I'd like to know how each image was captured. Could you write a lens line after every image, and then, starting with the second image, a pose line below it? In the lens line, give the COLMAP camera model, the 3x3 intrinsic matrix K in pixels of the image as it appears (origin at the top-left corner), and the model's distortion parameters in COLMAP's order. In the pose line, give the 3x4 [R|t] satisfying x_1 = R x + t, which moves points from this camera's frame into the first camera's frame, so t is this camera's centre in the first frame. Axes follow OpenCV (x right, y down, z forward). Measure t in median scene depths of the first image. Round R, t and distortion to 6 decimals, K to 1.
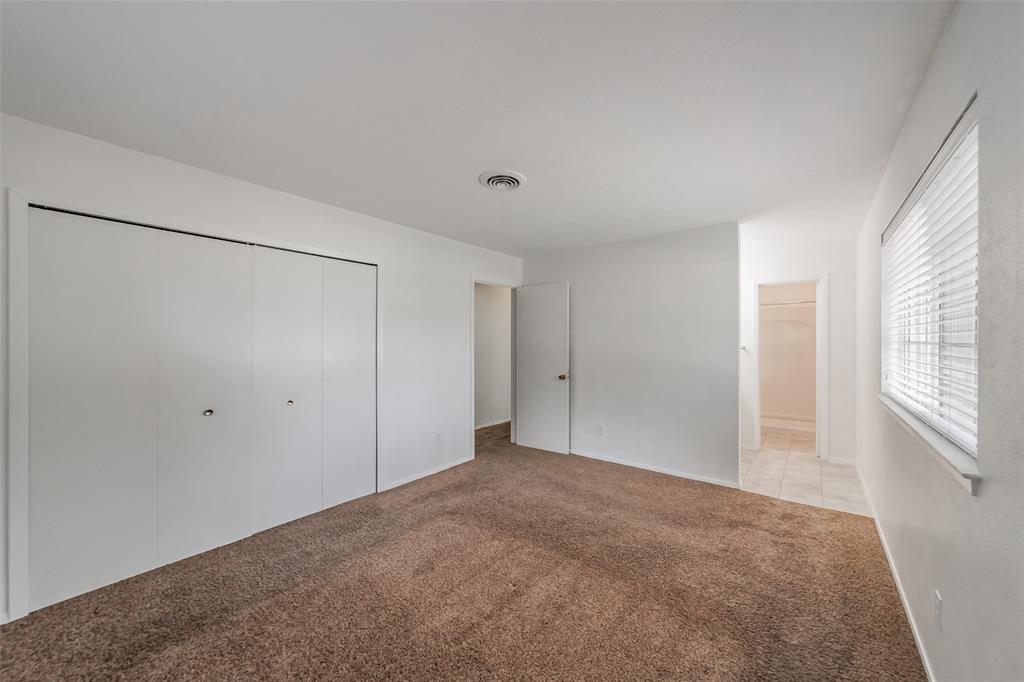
lens RADIAL K [[359.4, 0, 513.7], [0, 359.4, 339.2], [0, 0, 1]] dist [-0.000464, -0.000023]
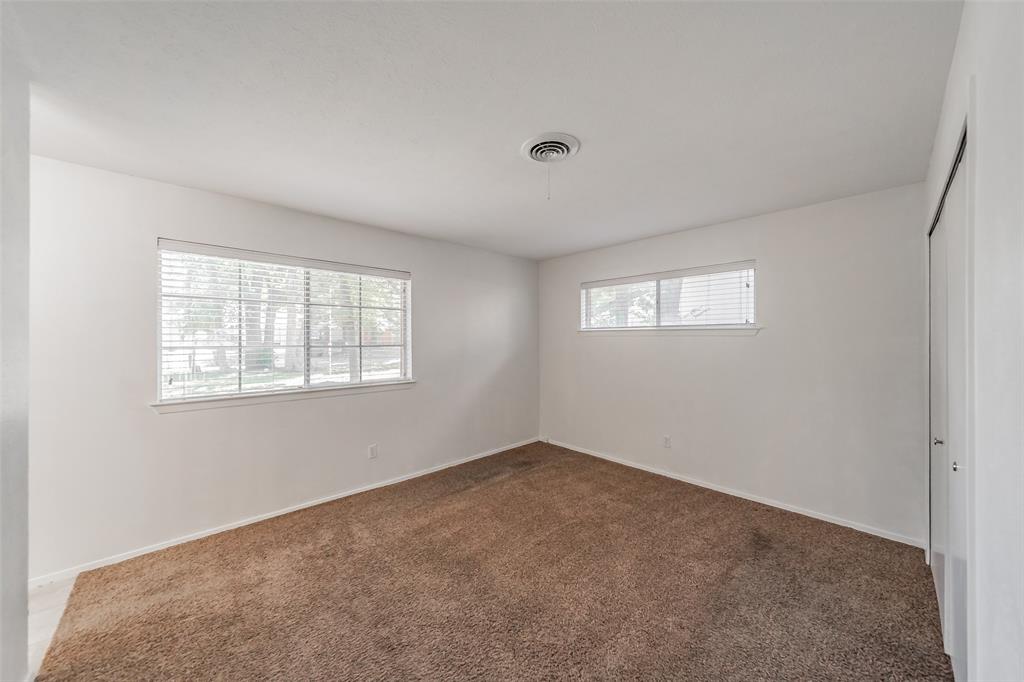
lens RADIAL K [[359.4, 0, 513.7], [0, 359.4, 339.2], [0, 0, 1]] dist [-0.000464, -0.000023]
pose [[-0.991670, 0.011150, 0.128323, -0.036822], [0.010491, 0.999928, -0.005805, 0.001209], [-0.128378, -0.004410, -0.991715, 1.442976]]
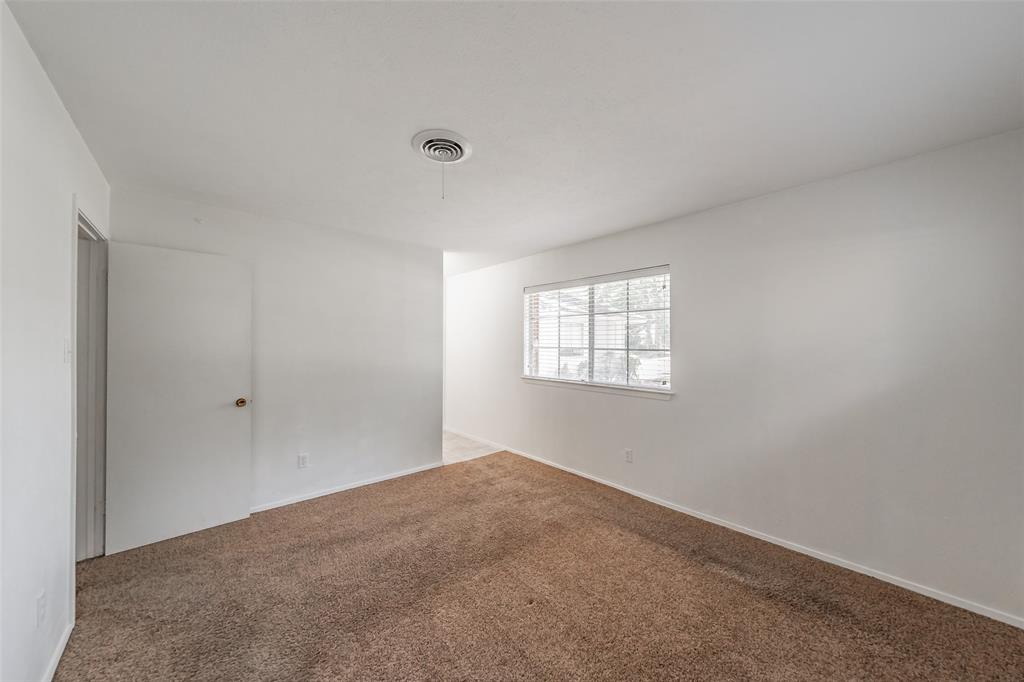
lens RADIAL K [[370.4, 0, 513.8], [0, 370.4, 348.8], [0, 0, 1]] dist [-0.000316, -0.000030]
pose [[0.175040, -0.007576, 0.984532, -0.624403], [-0.006441, 0.999940, 0.008840, 0.000793], [-0.984540, -0.007889, 0.174981, 0.571363]]
